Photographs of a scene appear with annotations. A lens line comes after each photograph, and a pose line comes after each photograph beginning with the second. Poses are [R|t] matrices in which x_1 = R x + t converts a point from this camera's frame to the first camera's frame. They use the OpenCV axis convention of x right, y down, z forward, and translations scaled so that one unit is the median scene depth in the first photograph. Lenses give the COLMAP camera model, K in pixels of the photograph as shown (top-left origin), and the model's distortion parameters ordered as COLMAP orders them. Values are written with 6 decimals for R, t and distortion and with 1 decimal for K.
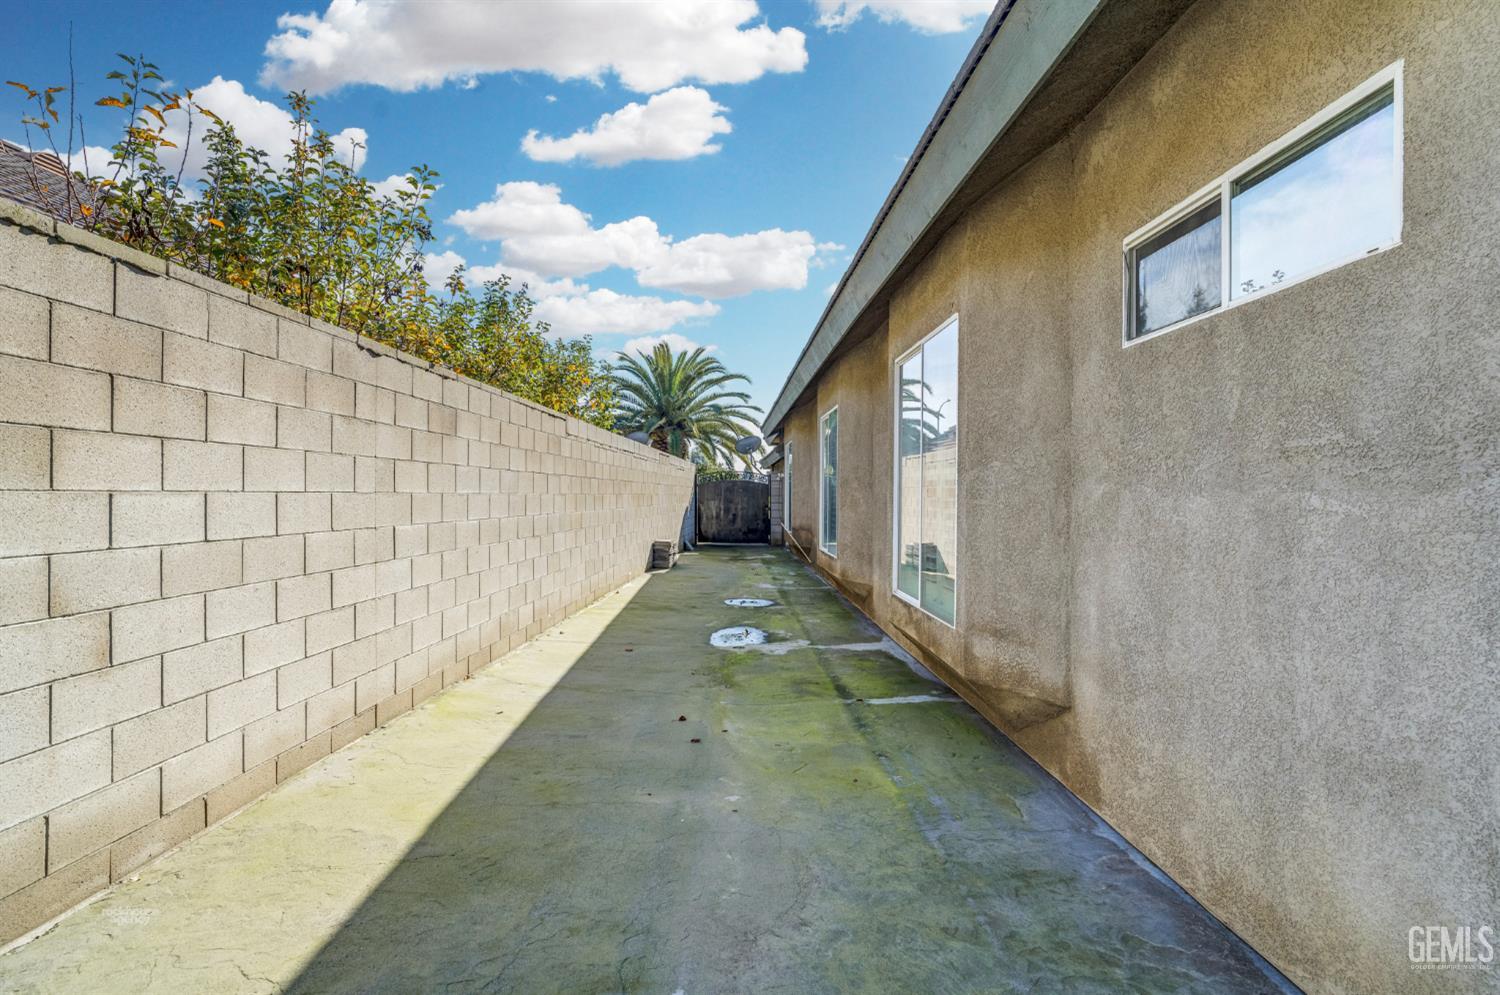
lens RADIAL K [[716.0, 0, 750.0], [0, 716.0, 497.5], [0, 0, 1]] dist [0.004168, 0.001007]
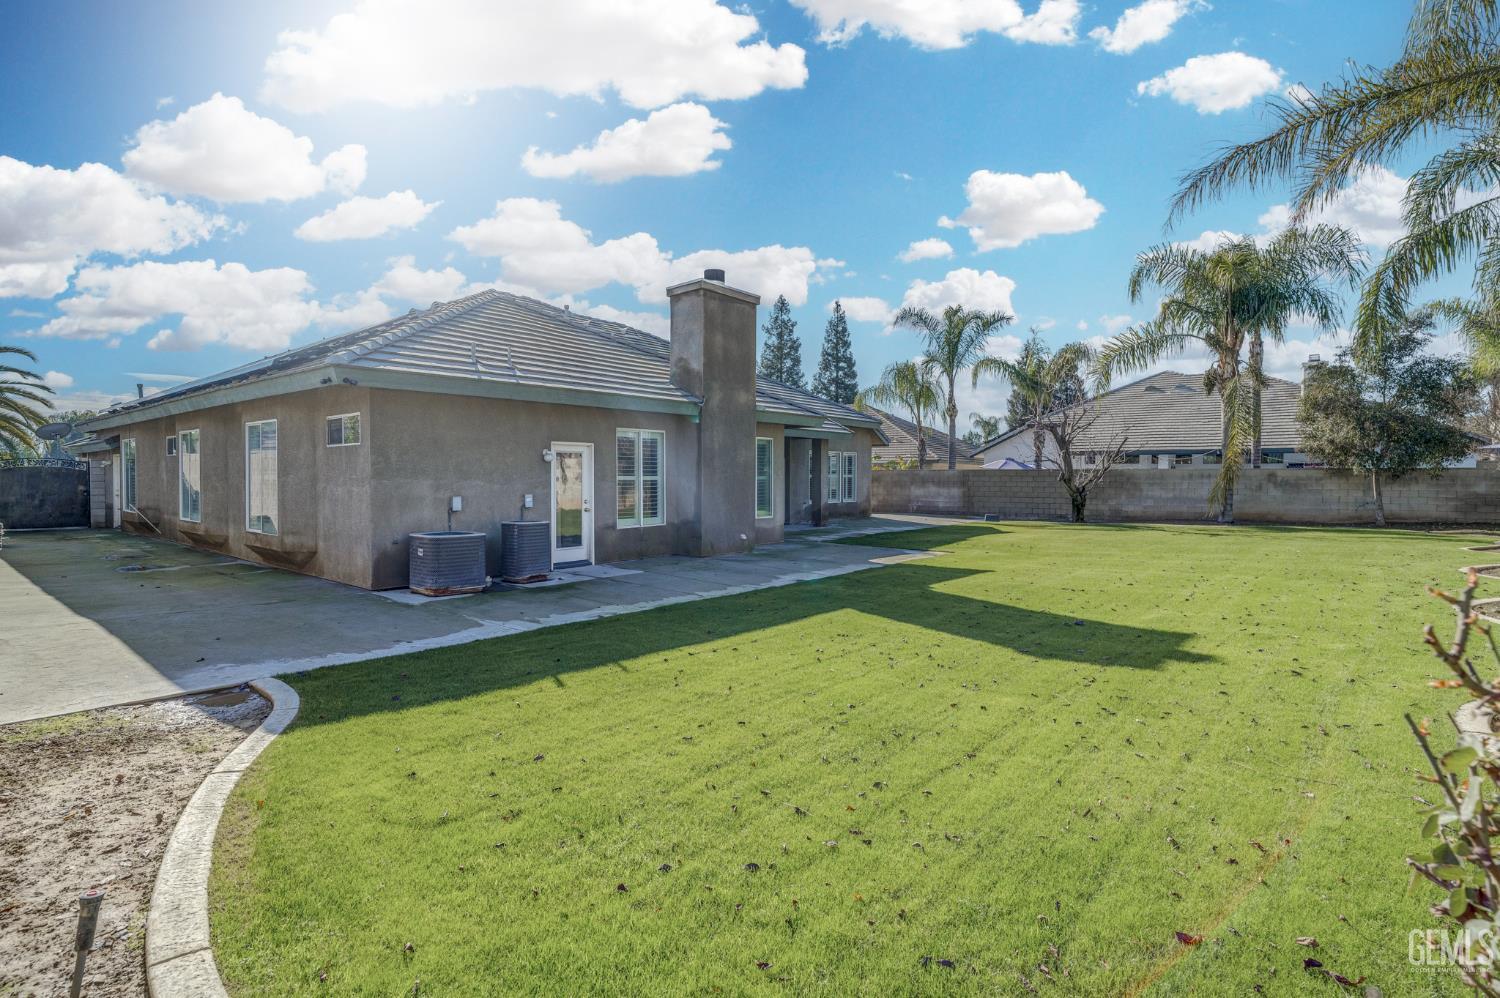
lens RADIAL K [[716.0, 0, 750.0], [0, 716.0, 499.0], [0, 0, 1]] dist [0.004168, 0.001007]
pose [[0.668033, -0.021054, 0.743834, -0.286286], [0.000089, 0.999602, 0.028214, -0.016885], [-0.744132, -0.018782, 0.667769, -1.145561]]
